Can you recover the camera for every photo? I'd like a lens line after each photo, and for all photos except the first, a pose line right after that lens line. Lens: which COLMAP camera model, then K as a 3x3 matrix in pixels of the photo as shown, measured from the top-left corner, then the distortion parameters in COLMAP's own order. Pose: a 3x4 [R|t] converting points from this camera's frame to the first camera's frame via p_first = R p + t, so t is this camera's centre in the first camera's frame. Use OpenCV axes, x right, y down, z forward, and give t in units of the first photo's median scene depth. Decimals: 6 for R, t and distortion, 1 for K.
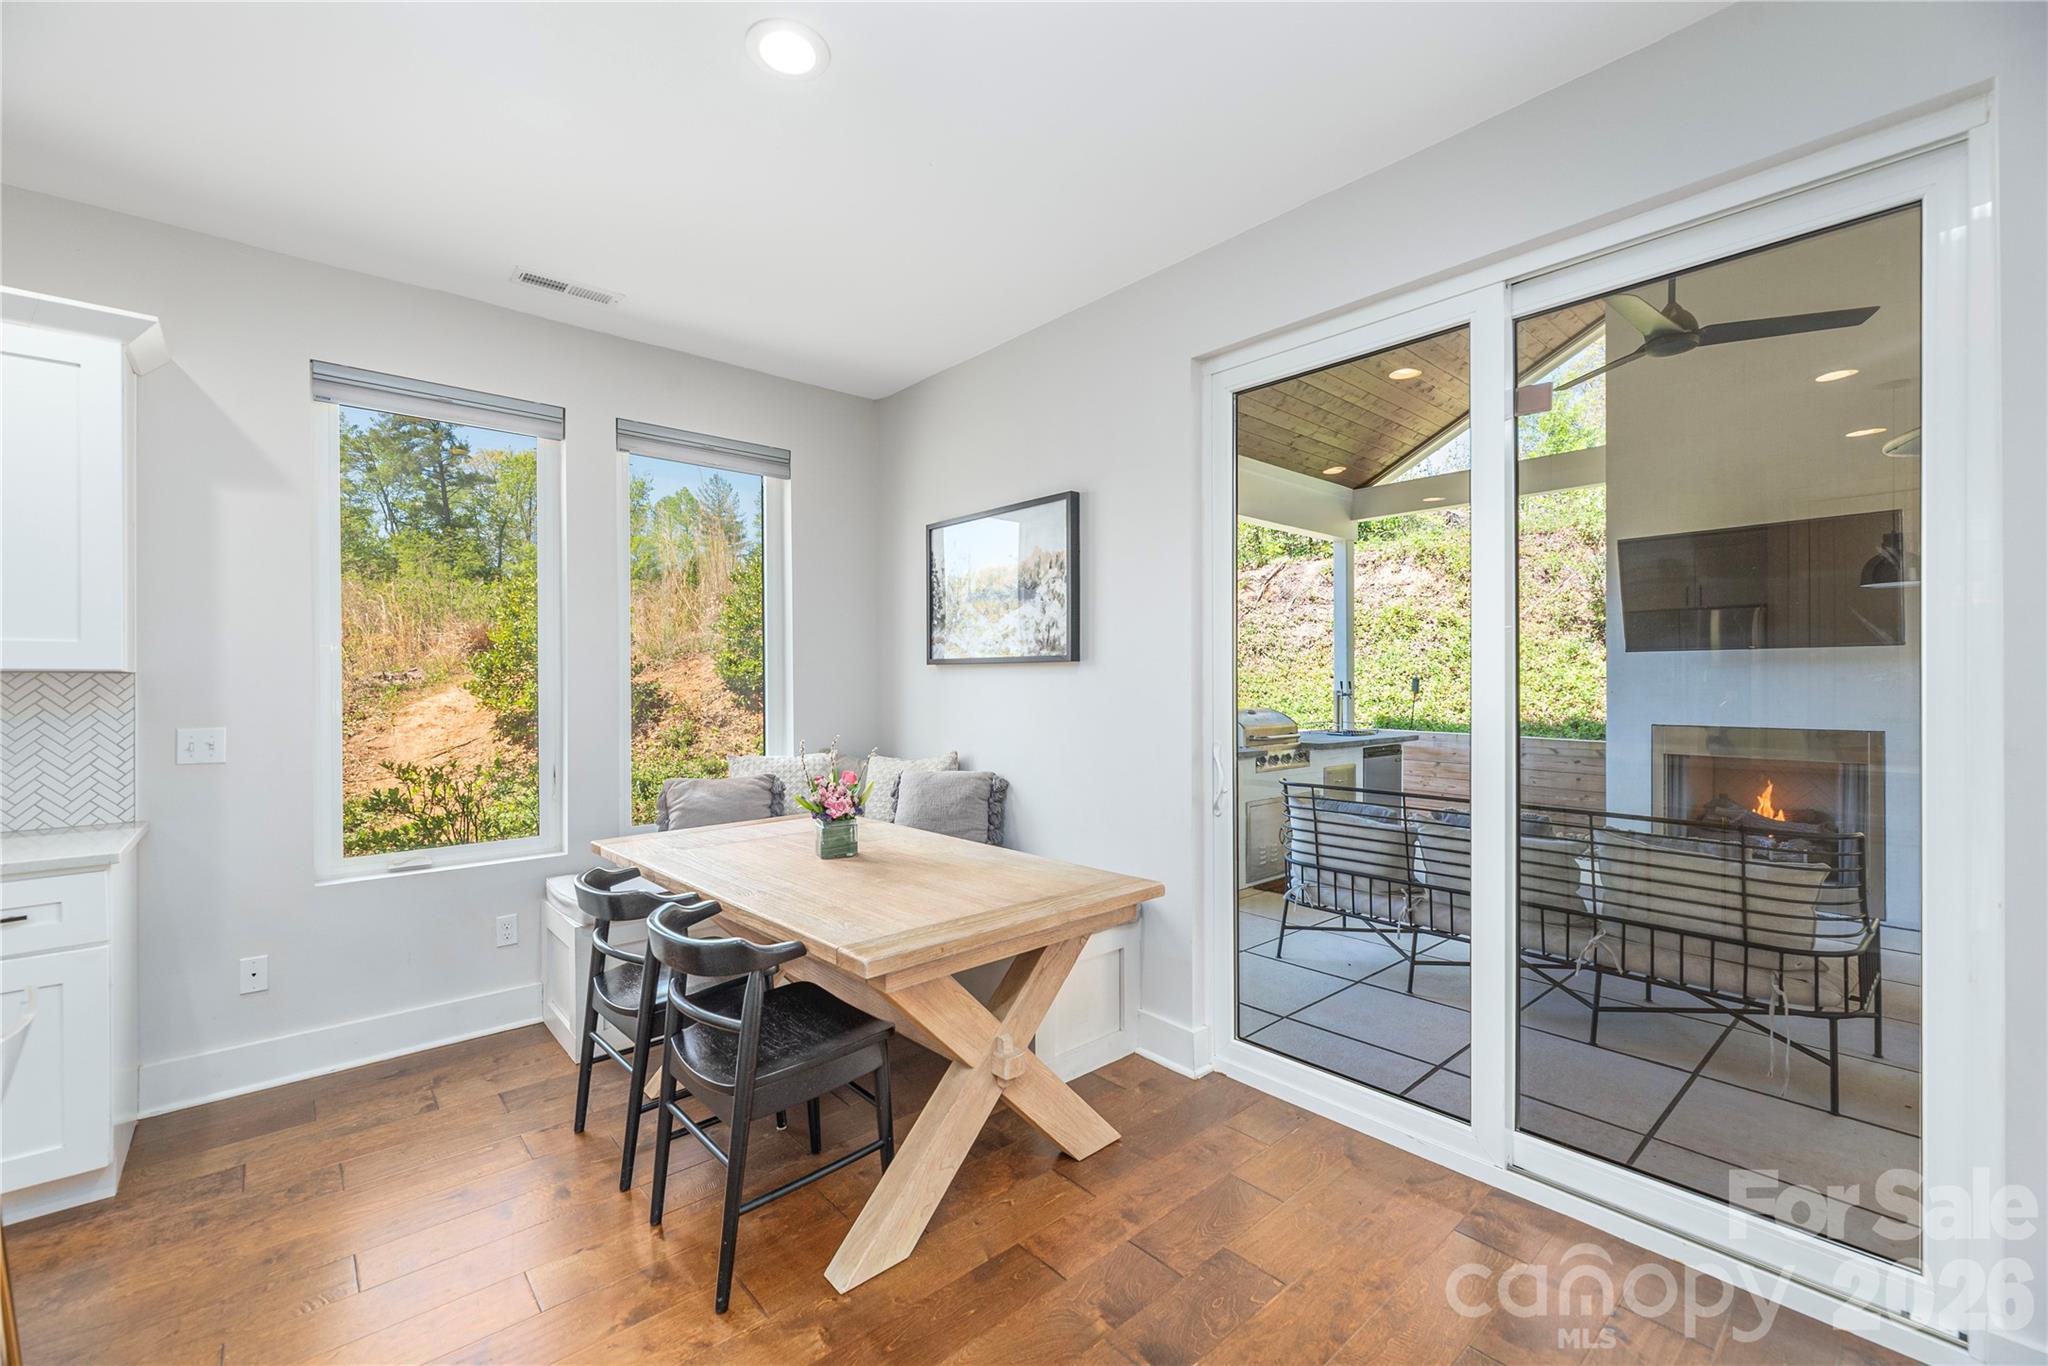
lens RADIAL K [[851.6, 0, 1024.0], [0, 851.6, 683.0], [0, 0, 1]] dist [-0.001500, -0.000356]
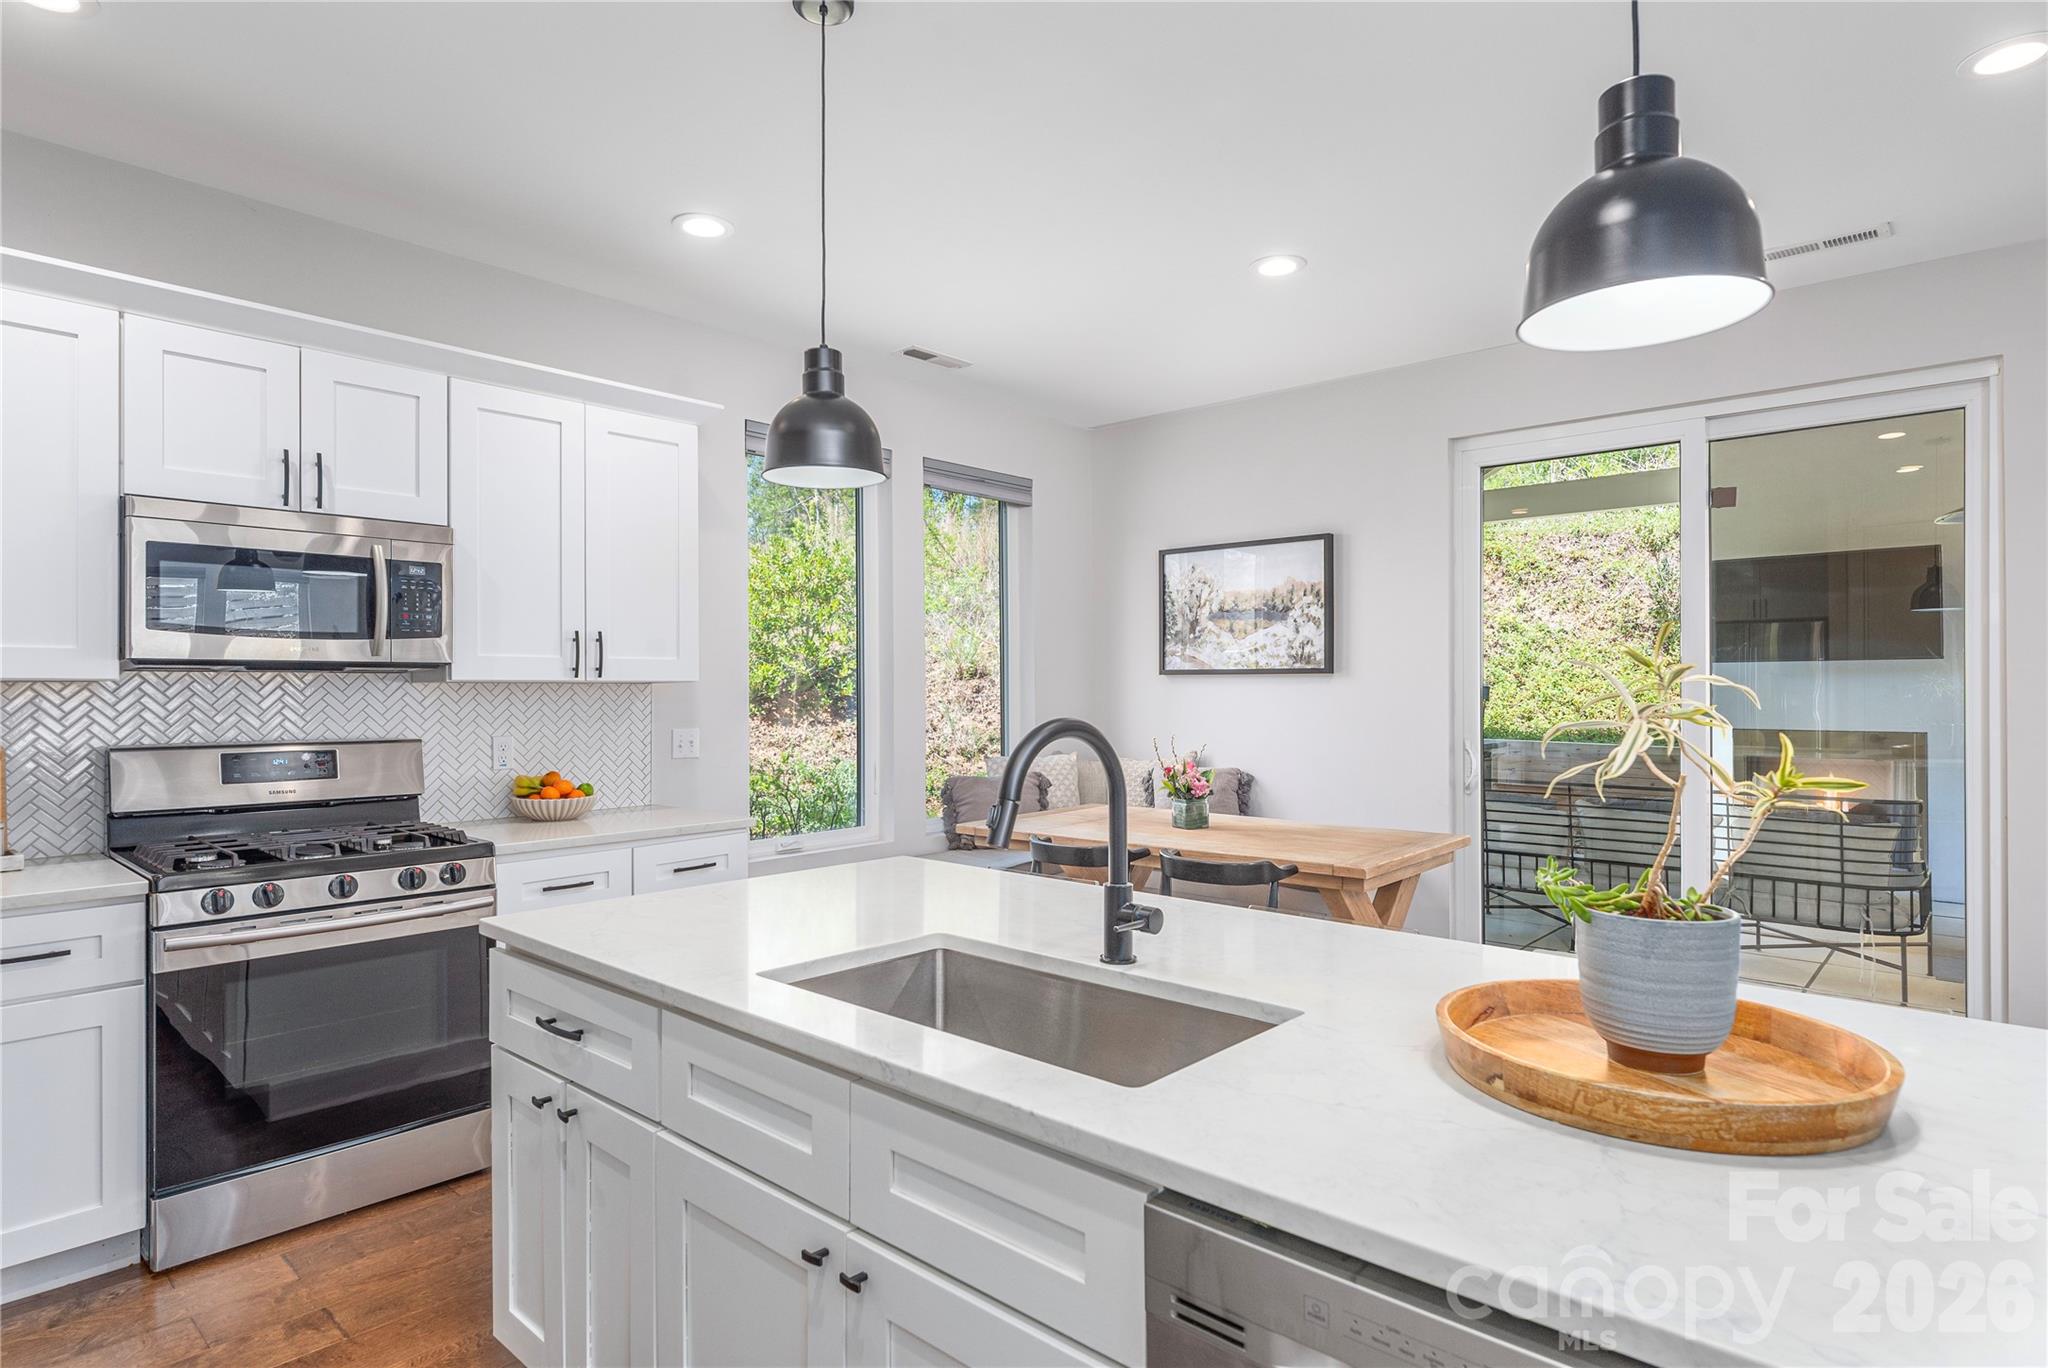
lens RADIAL K [[1091.2, 0, 1022.5], [0, 1091.2, 688.4], [0, 0, 1]] dist [-0.003243, 0.000029]
pose [[0.993969, 0.000367, 0.109658, -0.467508], [-0.000267, 1.000000, -0.000929, -0.002216], [-0.109658, 0.000894, 0.993969, -0.422935]]
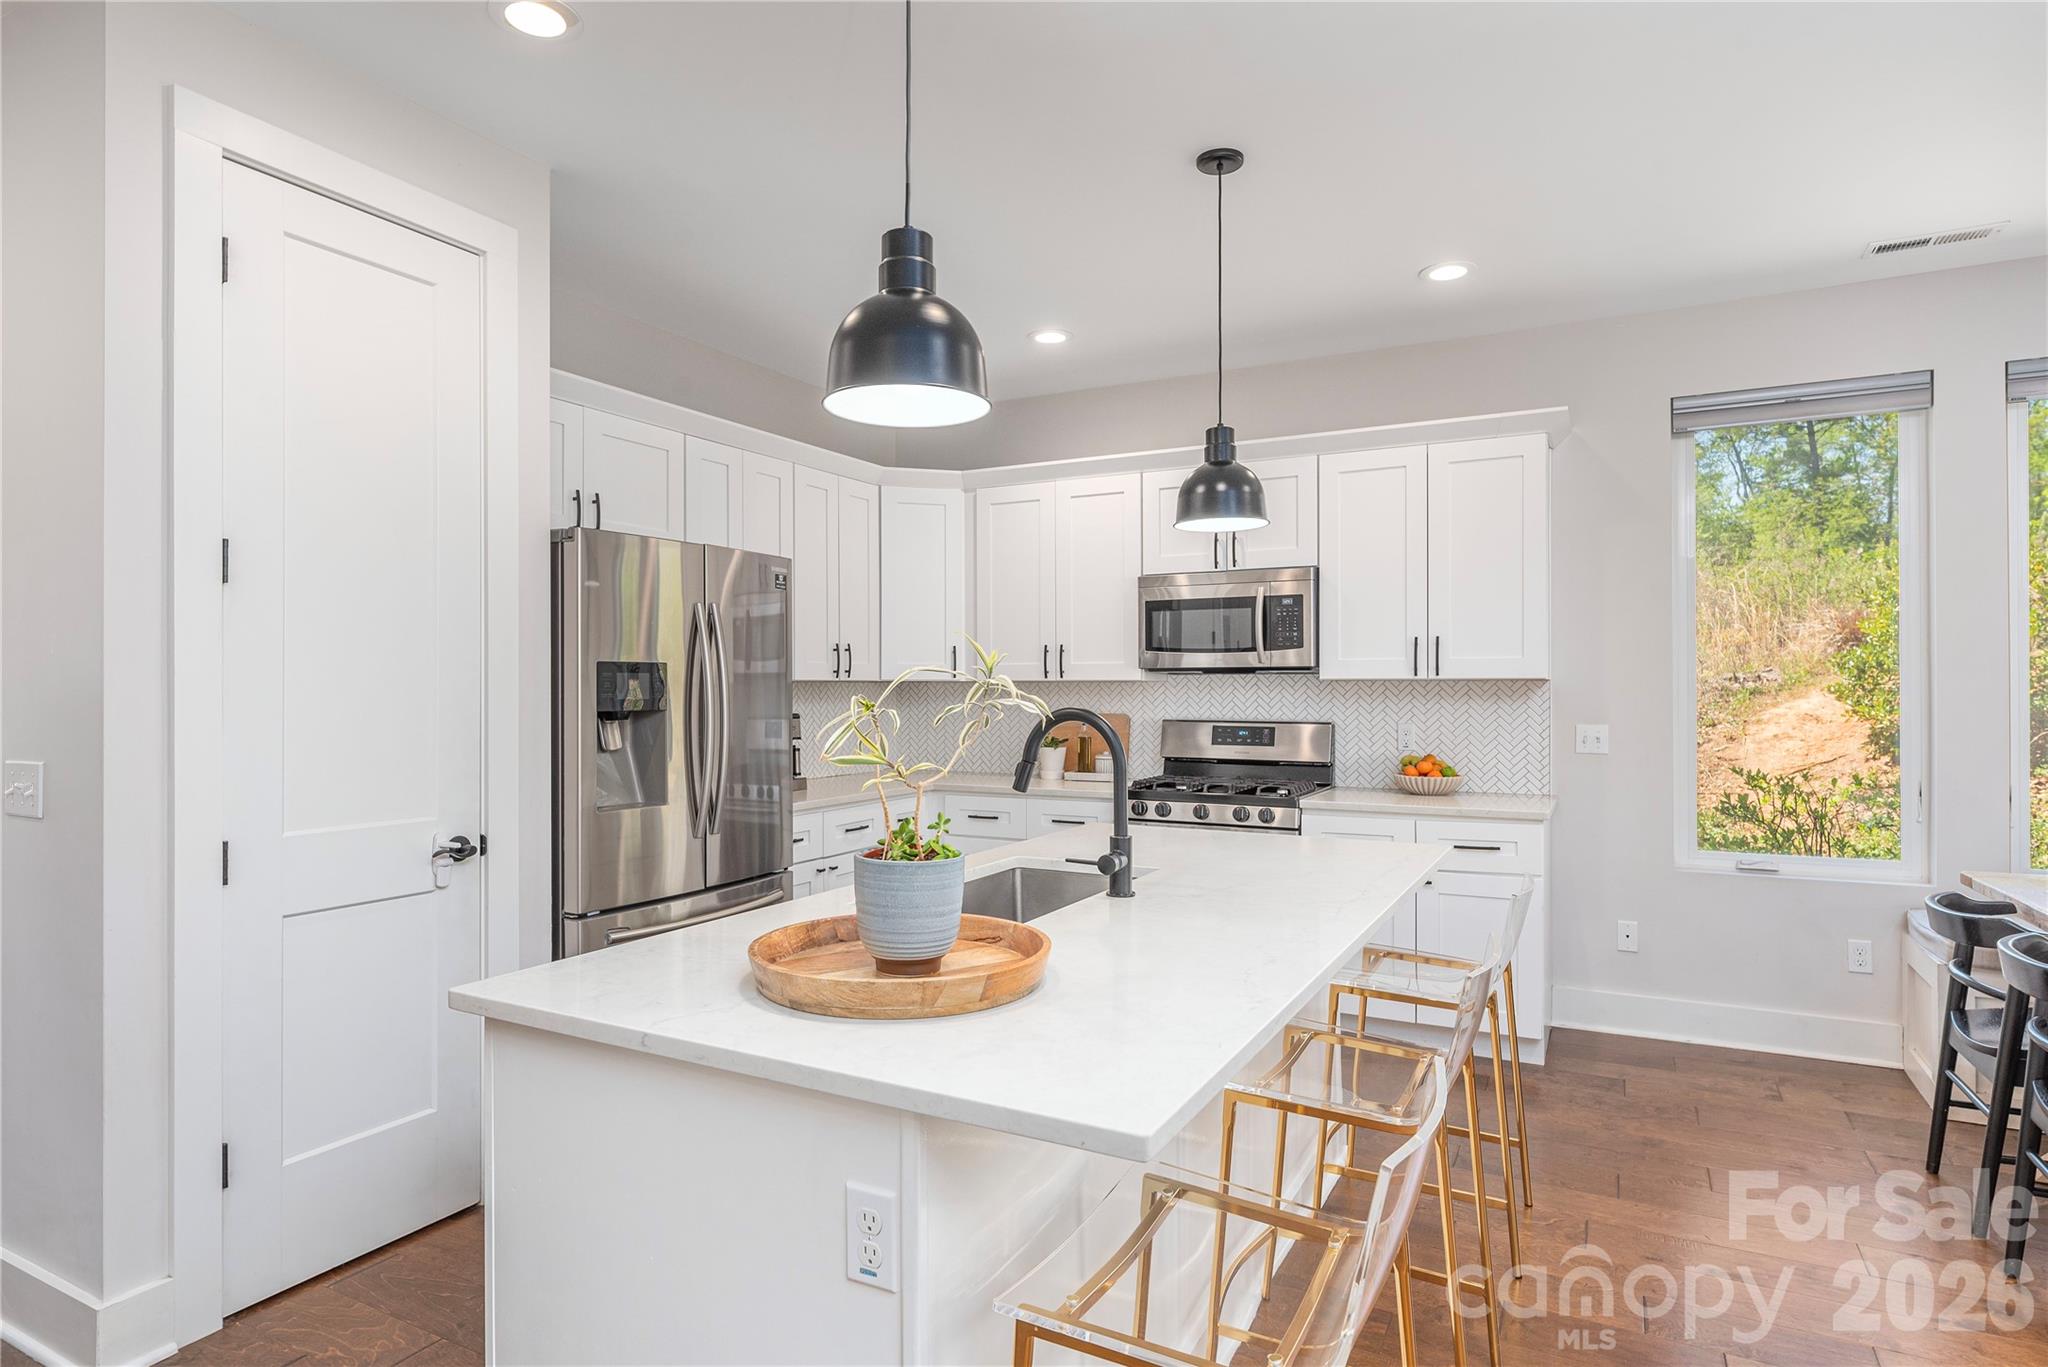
lens RADIAL K [[1113.3, 0, 1023.6], [0, 1113.3, 688.2], [0, 0, 1]] dist [0.001325, 0.001107]
pose [[0.349617, 0.002718, -0.936889, 0.177156], [0.000270, 0.999995, 0.003001, -0.003197], [0.936893, -0.001302, 0.349615, -0.232754]]
